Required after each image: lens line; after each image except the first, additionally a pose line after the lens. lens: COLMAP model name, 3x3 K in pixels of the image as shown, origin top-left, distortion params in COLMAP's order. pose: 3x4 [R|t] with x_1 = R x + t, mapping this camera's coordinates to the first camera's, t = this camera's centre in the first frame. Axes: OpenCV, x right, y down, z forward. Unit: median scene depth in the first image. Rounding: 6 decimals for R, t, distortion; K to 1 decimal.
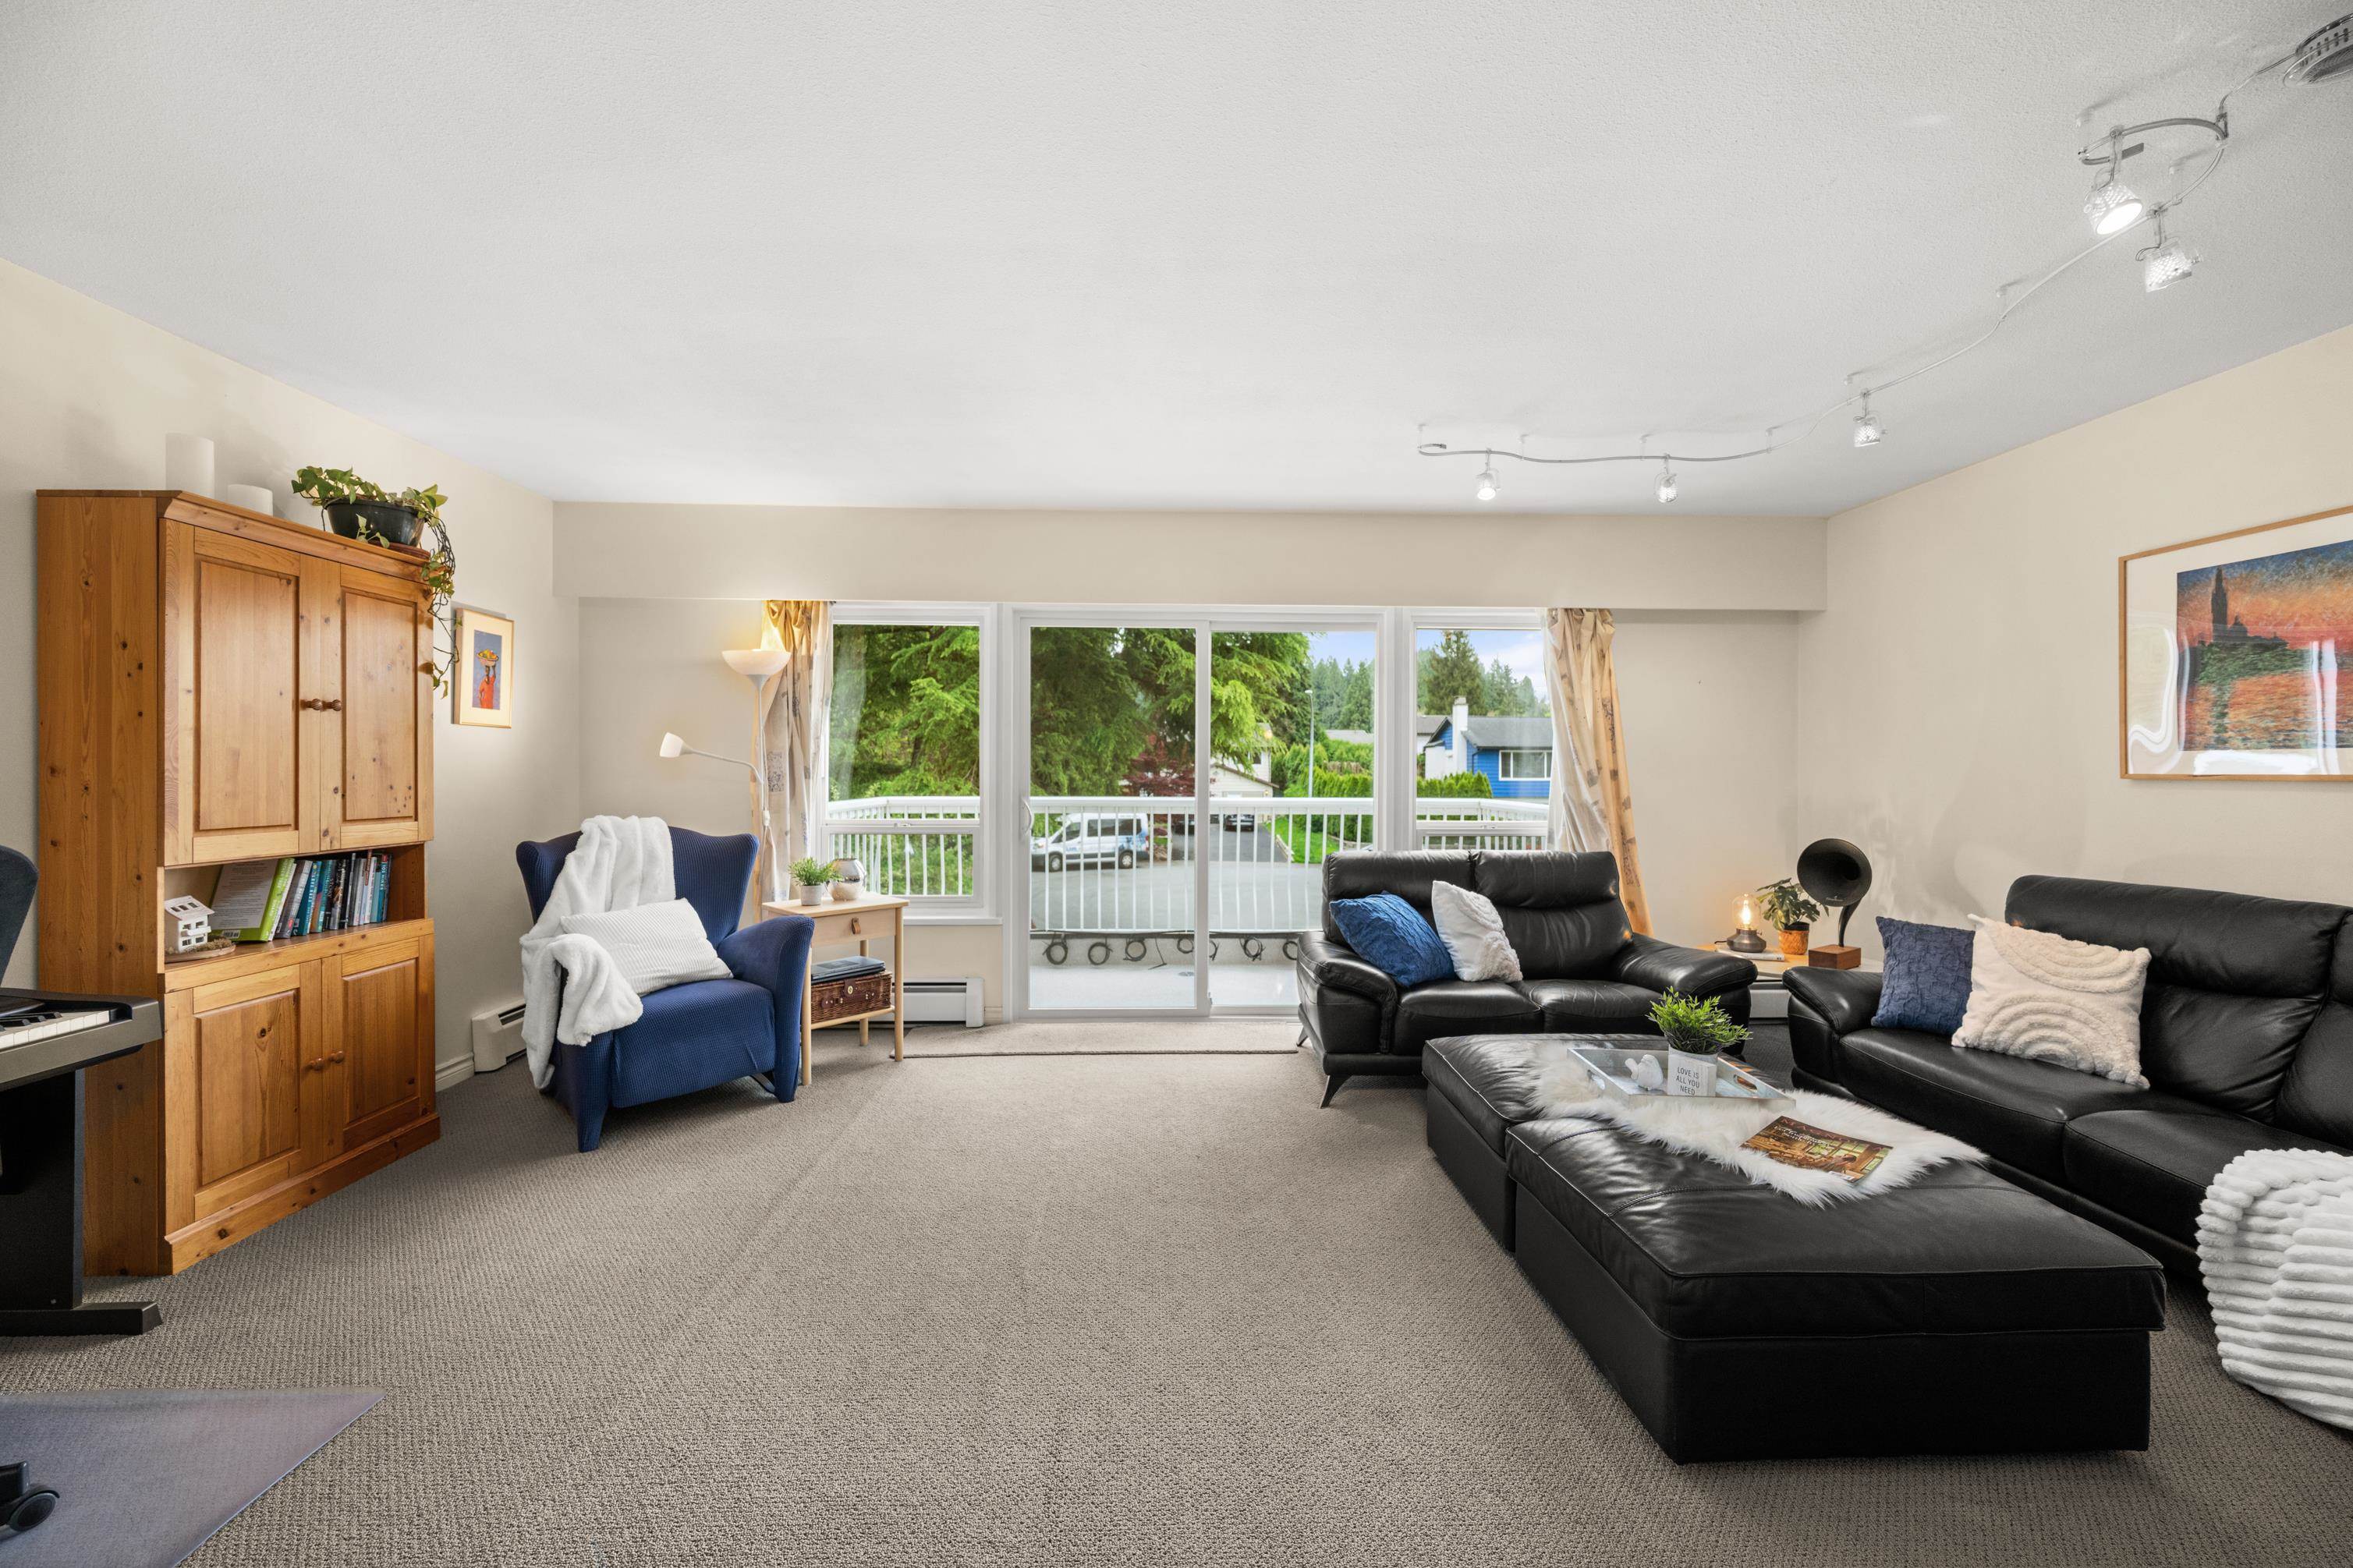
lens RADIAL K [[921.0, 0, 1192.5], [0, 921.0, 765.3], [0, 0, 1]] dist [0.000970, -0.000430]
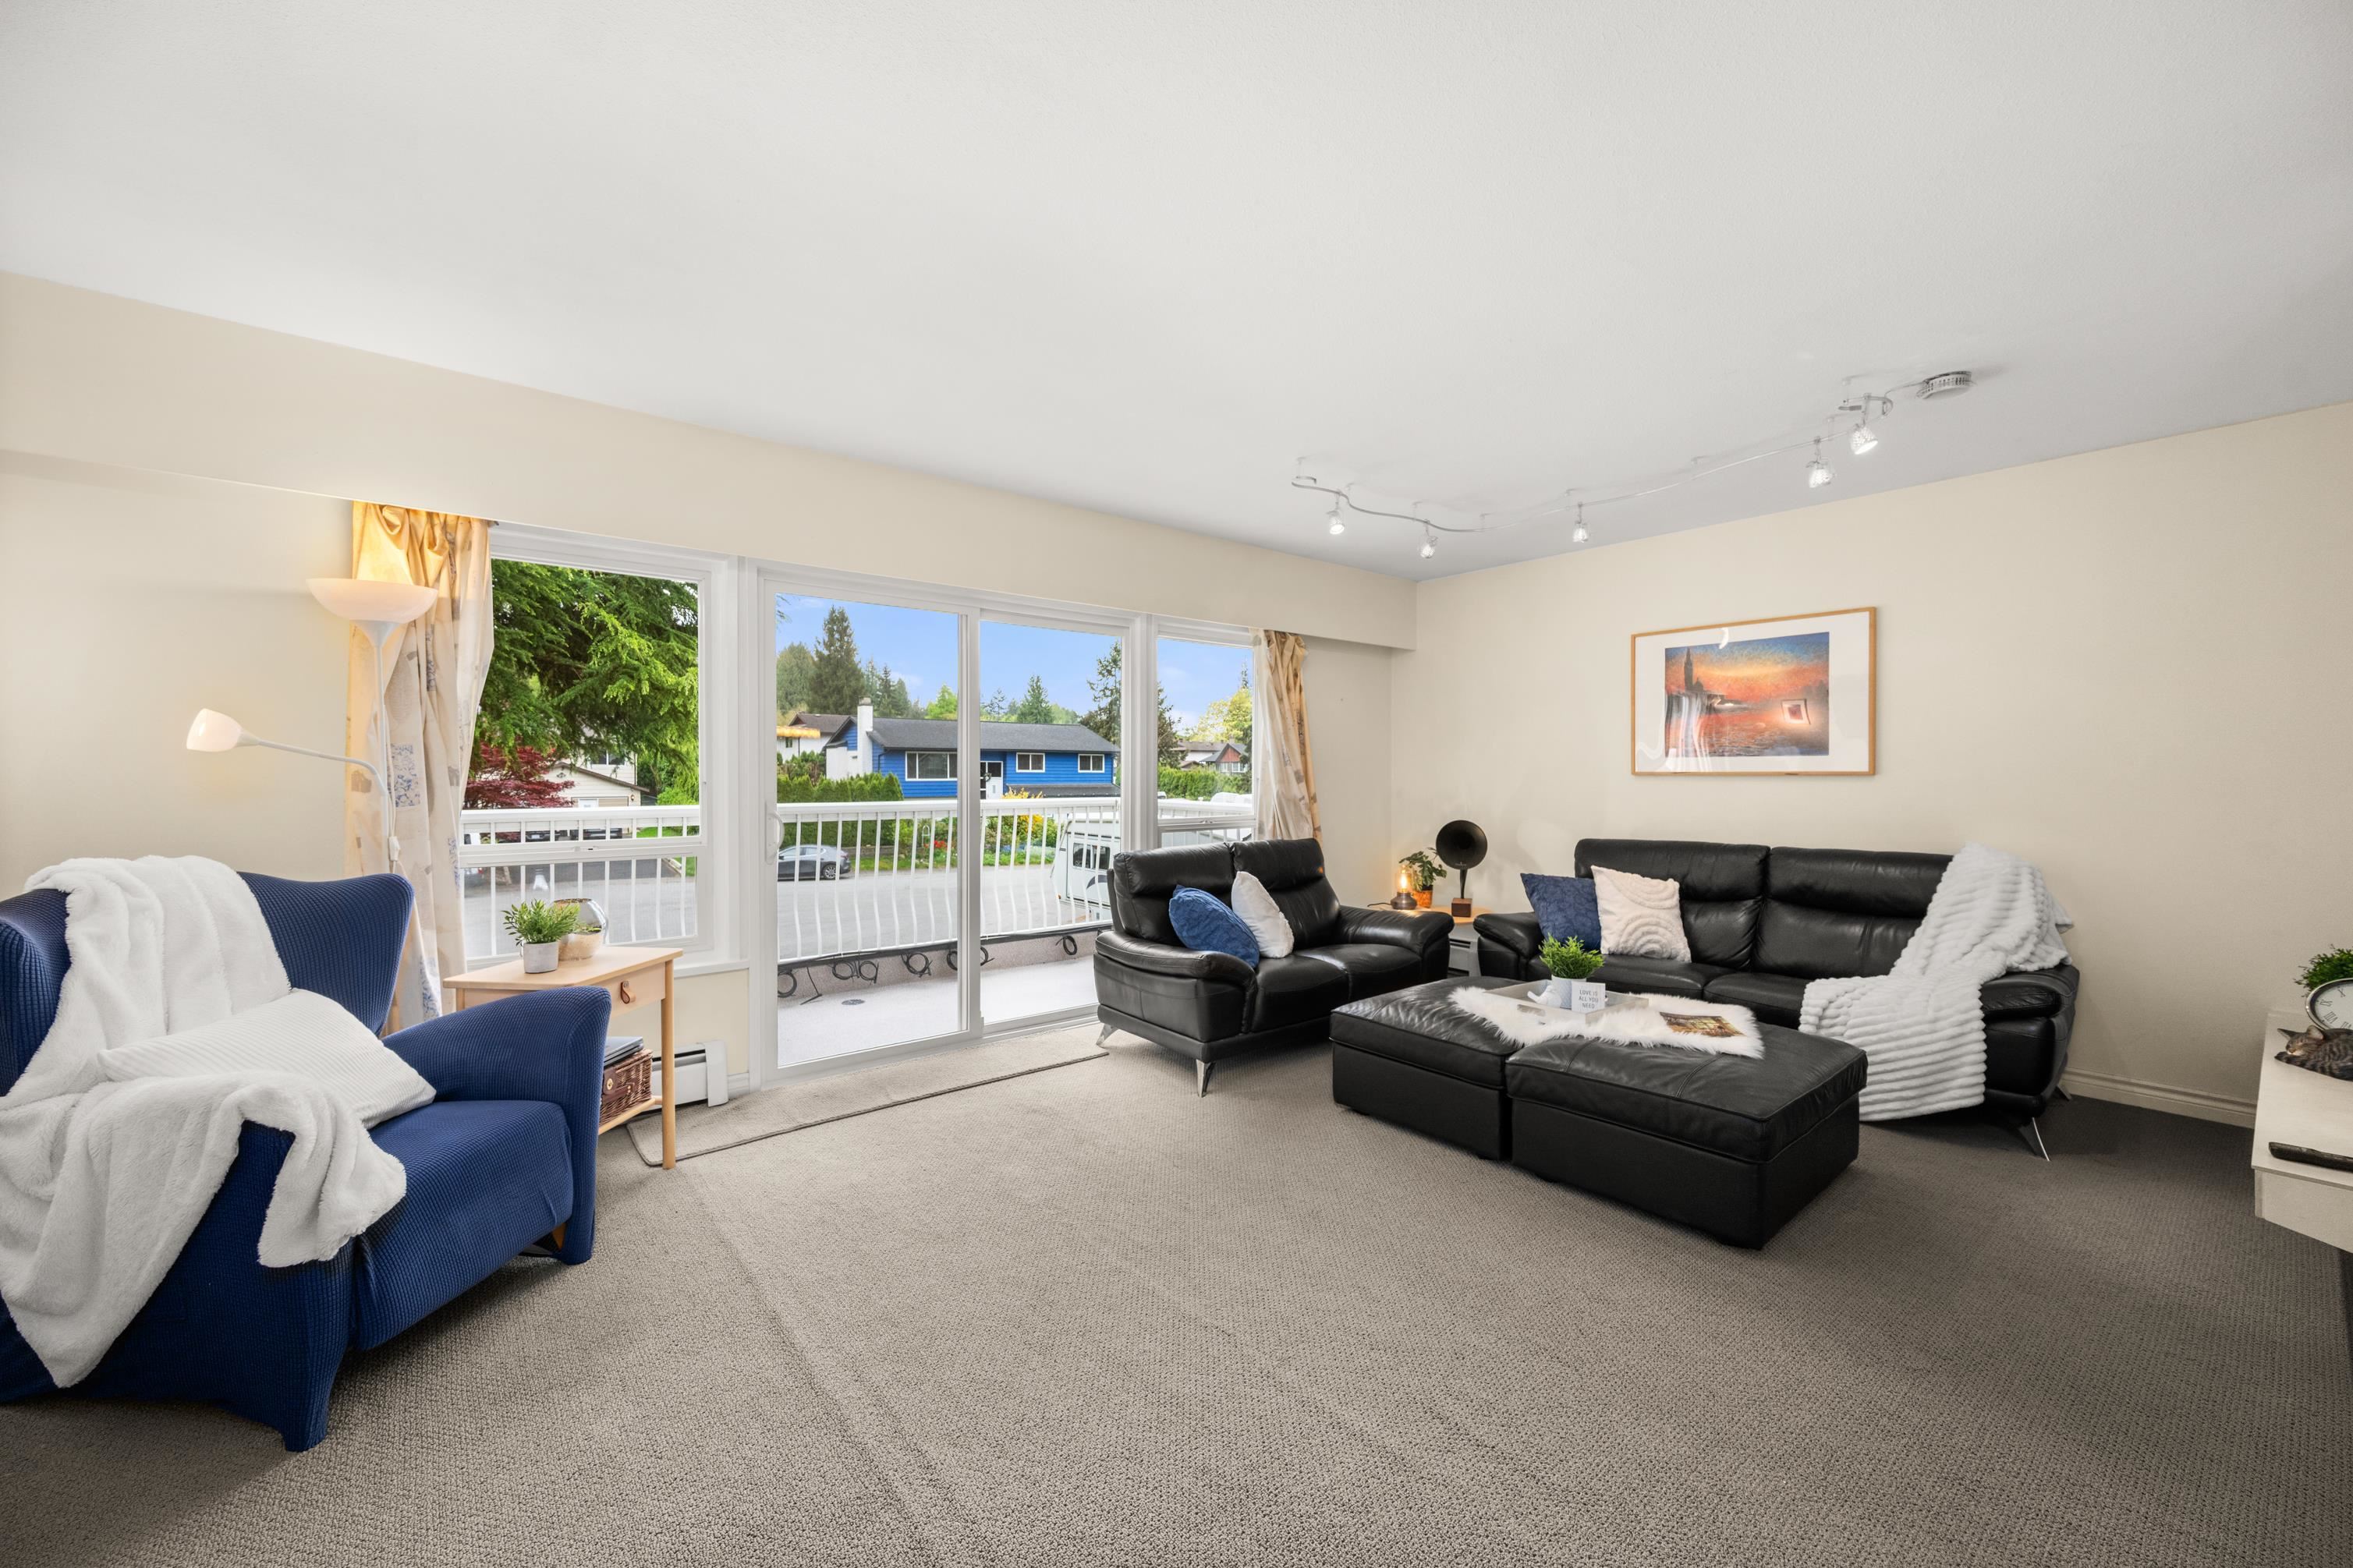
lens RADIAL K [[909.9, 0, 1190.8], [0, 909.9, 780.2], [0, 0, 1]] dist [-0.000014, -0.000184]
pose [[0.790909, -0.008675, 0.611872, -0.470190], [-0.001007, 0.999880, 0.015477, 0.000121], [-0.611933, -0.012857, 0.790805, 0.191401]]
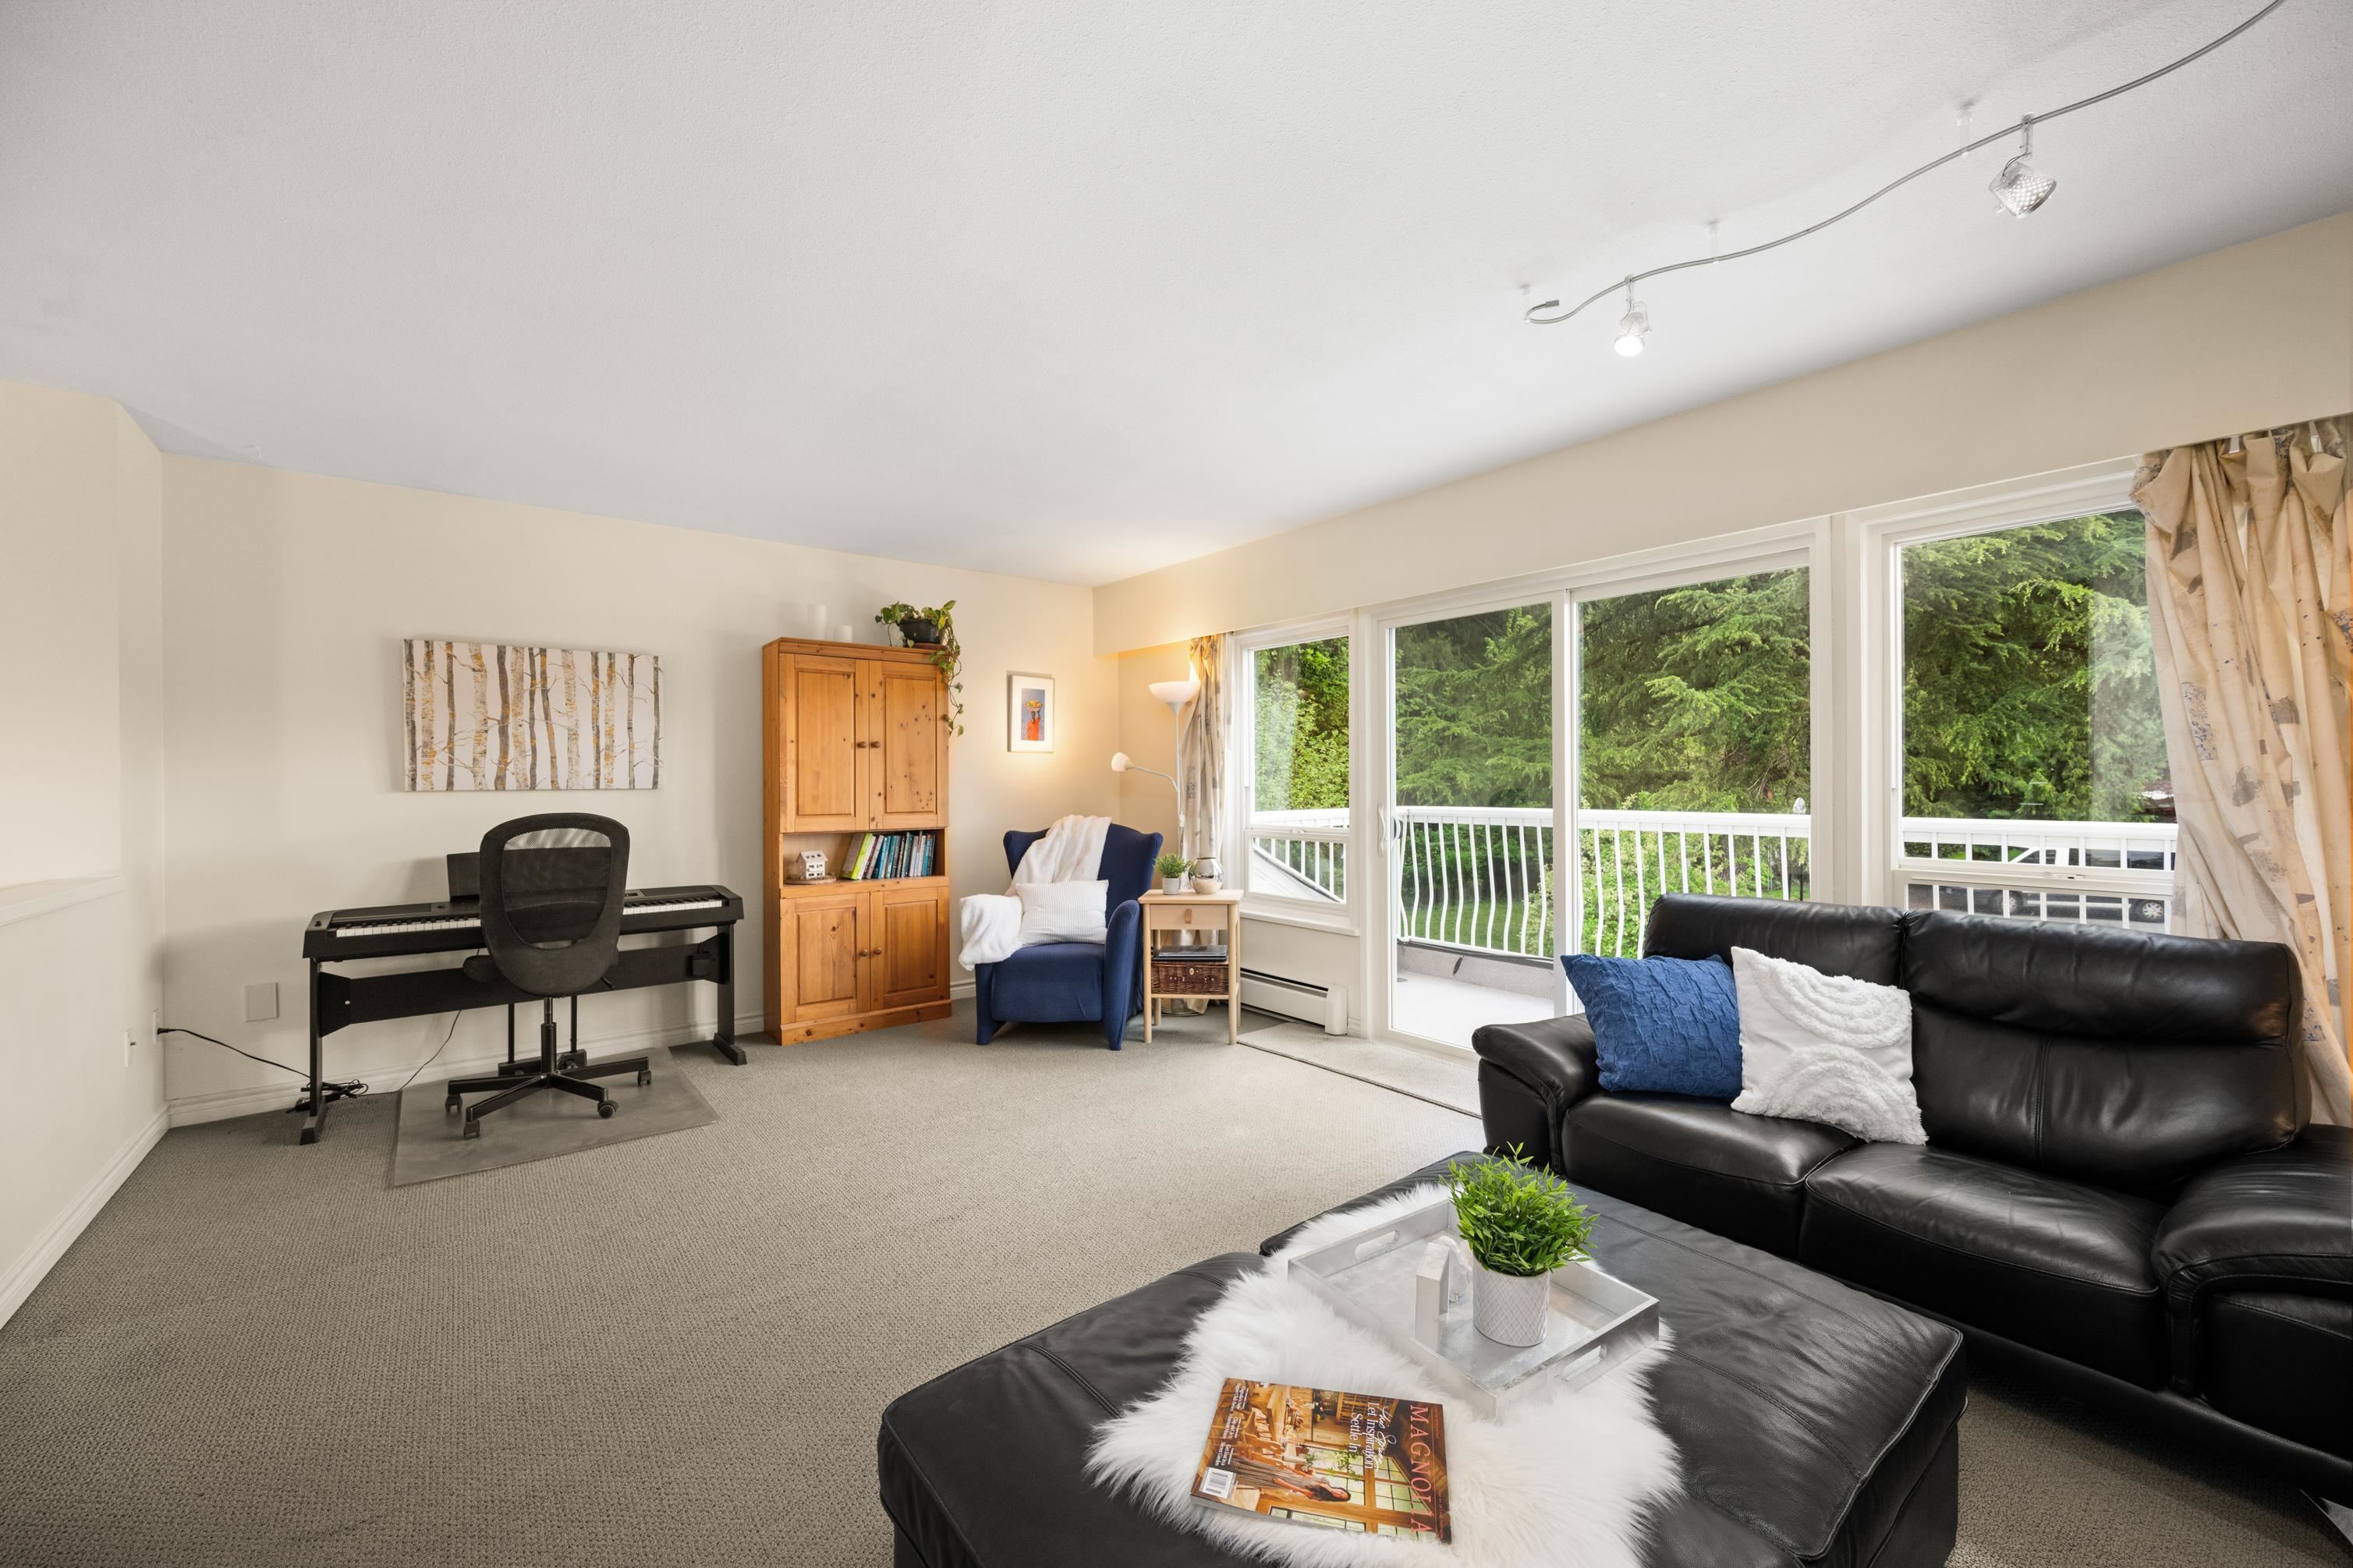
lens RADIAL K [[921.0, 0, 1192.5], [0, 921.0, 765.3], [0, 0, 1]] dist [0.000970, -0.000430]
pose [[0.599128, -0.021662, -0.800360, 0.586549], [0.009716, 0.999757, -0.019785, 0.010126], [0.800594, 0.004077, 0.599193, 0.330982]]
